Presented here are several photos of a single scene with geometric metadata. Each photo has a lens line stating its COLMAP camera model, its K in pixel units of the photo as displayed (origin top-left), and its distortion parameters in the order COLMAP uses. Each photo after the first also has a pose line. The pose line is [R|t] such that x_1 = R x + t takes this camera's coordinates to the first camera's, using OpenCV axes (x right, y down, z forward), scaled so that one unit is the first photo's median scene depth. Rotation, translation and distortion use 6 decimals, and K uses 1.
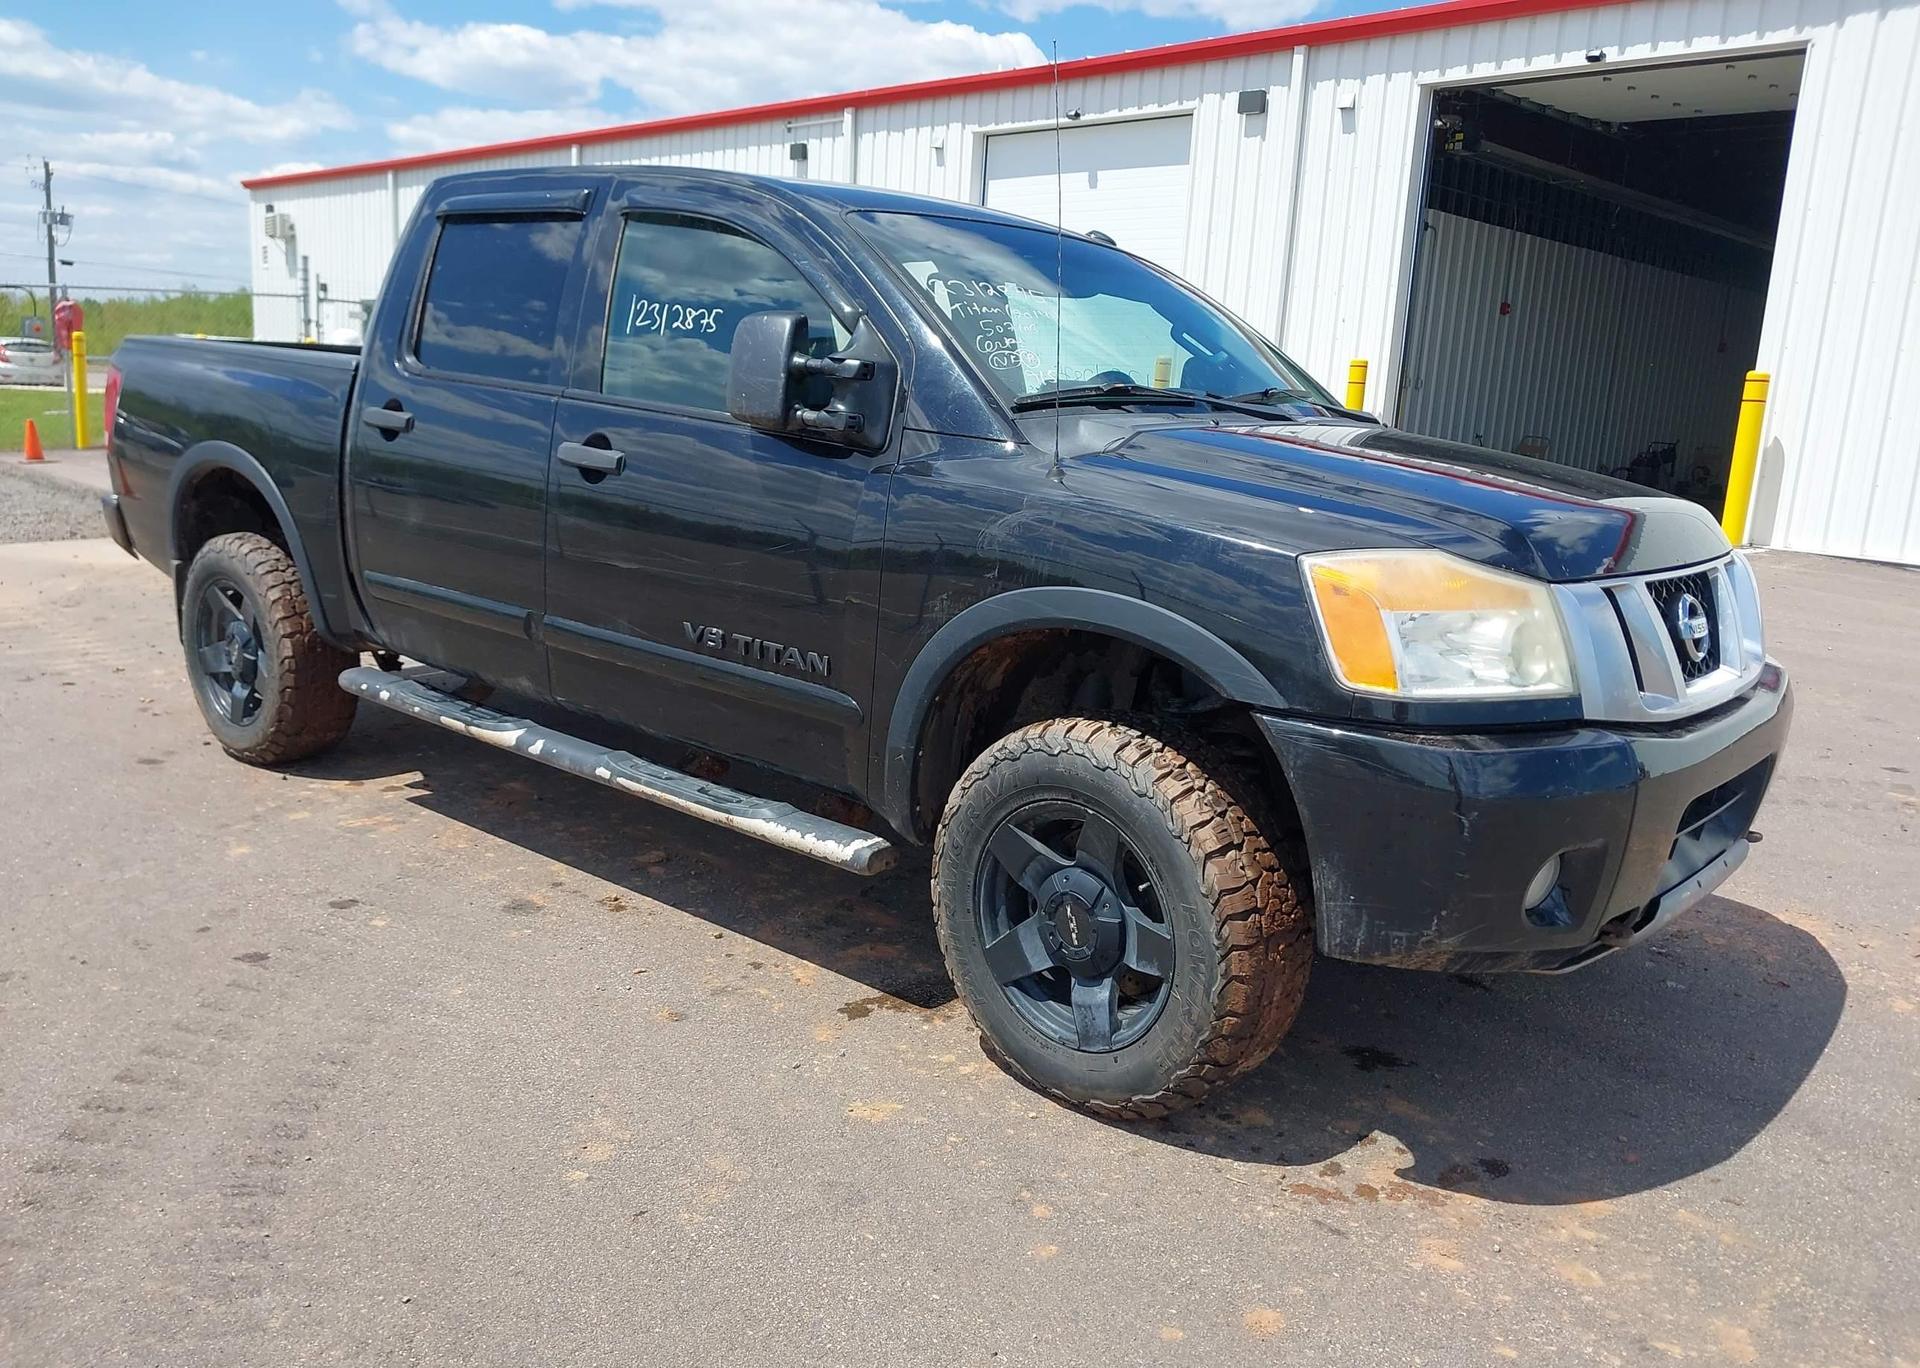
lens RADIAL K [[1506.3, 0, 978.5], [0, 1506.3, 700.5], [0, 0, 1]] dist [0.032930, -0.035339]
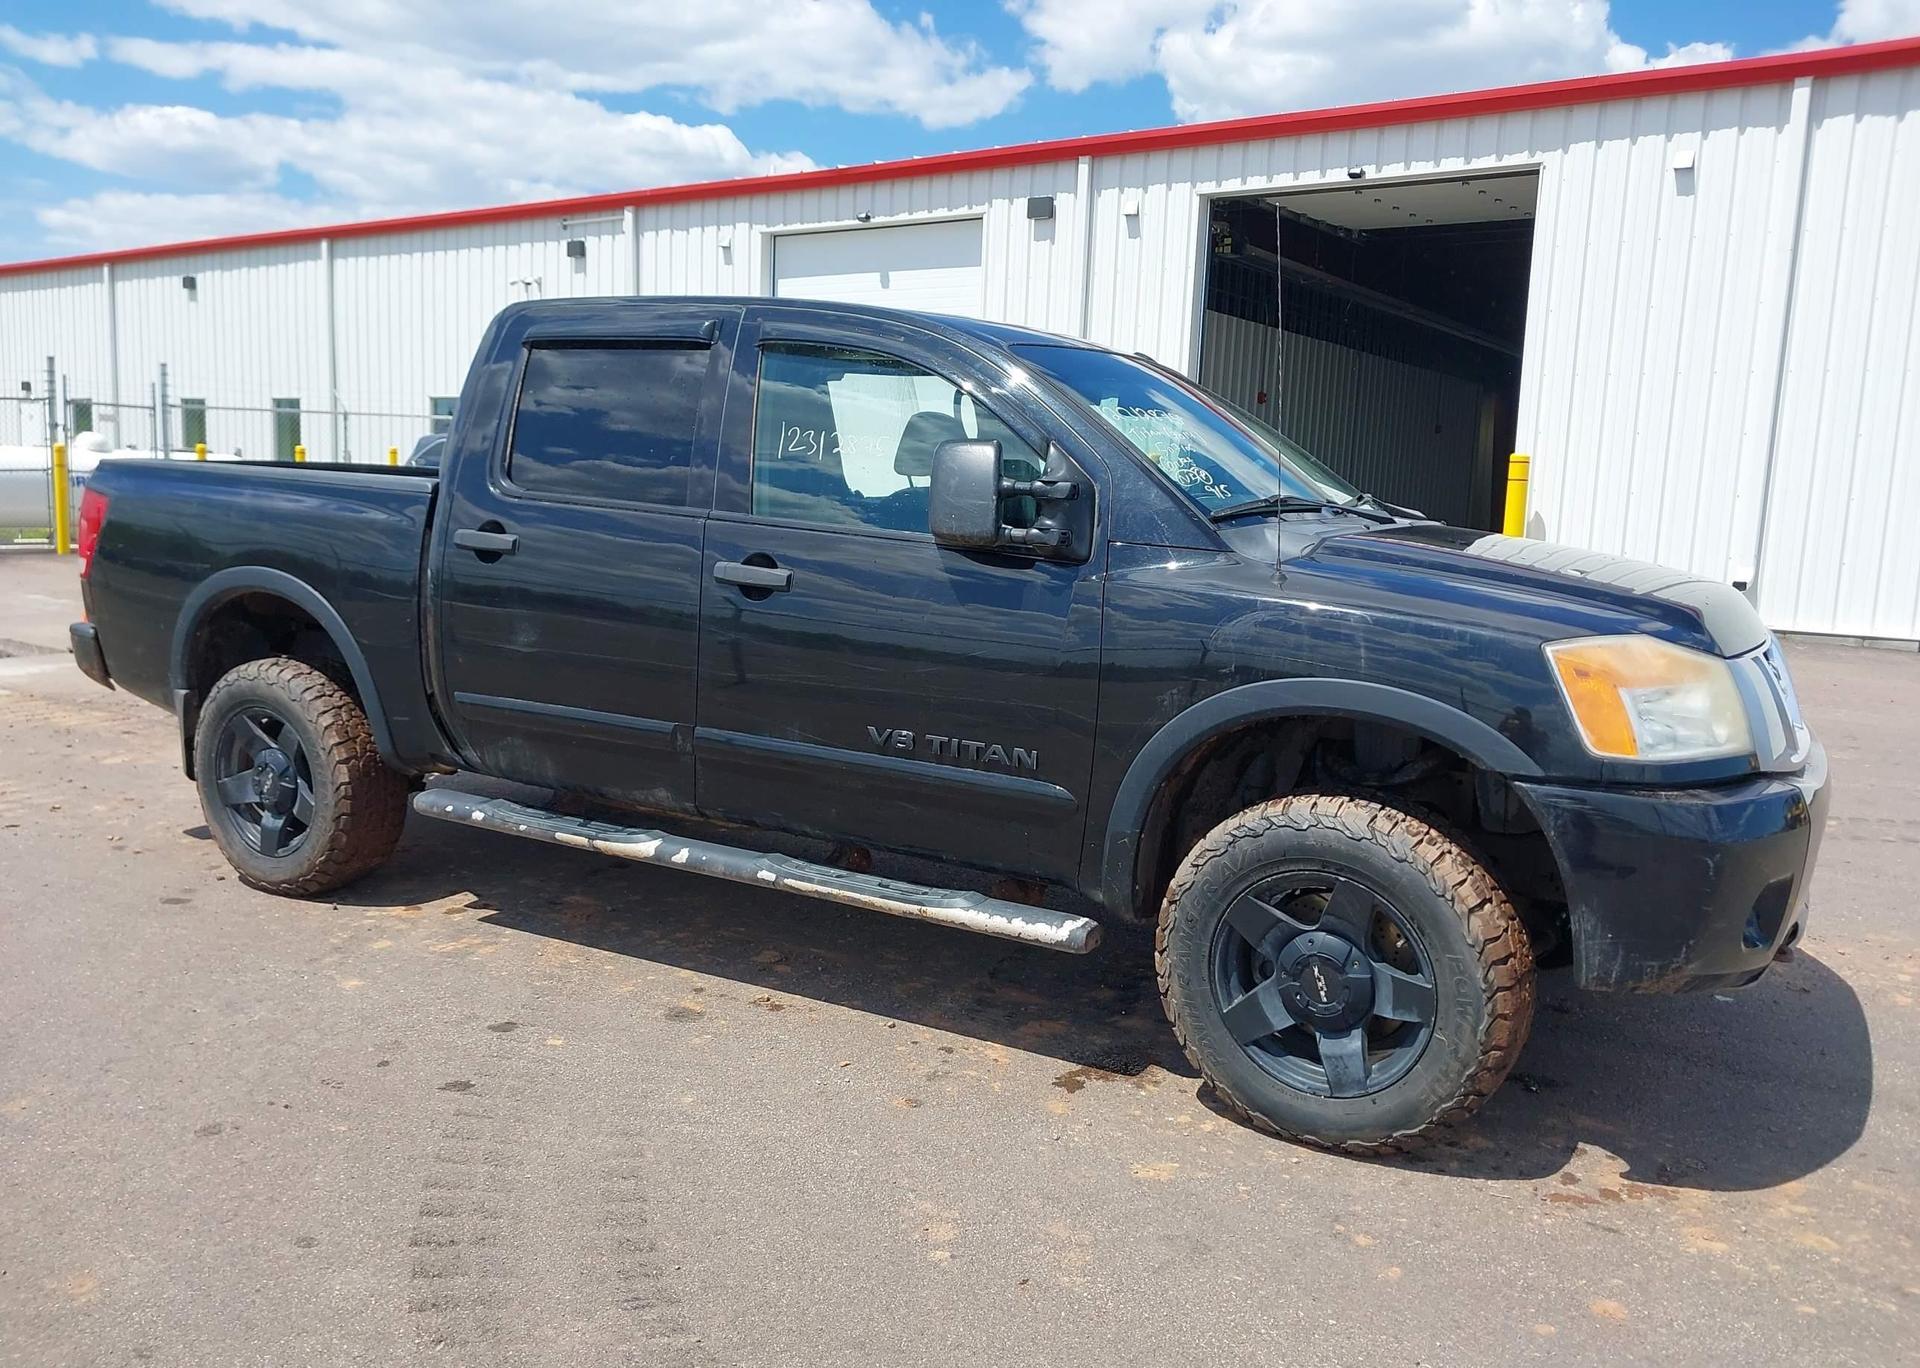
lens RADIAL K [[1506.3, 0, 977.9], [0, 1506.3, 701.2], [0, 0, 1]] dist [0.032930, -0.035339]
pose [[0.983019, -0.047473, 0.177256, -0.260283], [0.056851, 0.997218, -0.048207, -0.012795], [-0.174474, 0.057466, 0.982983, -0.043289]]
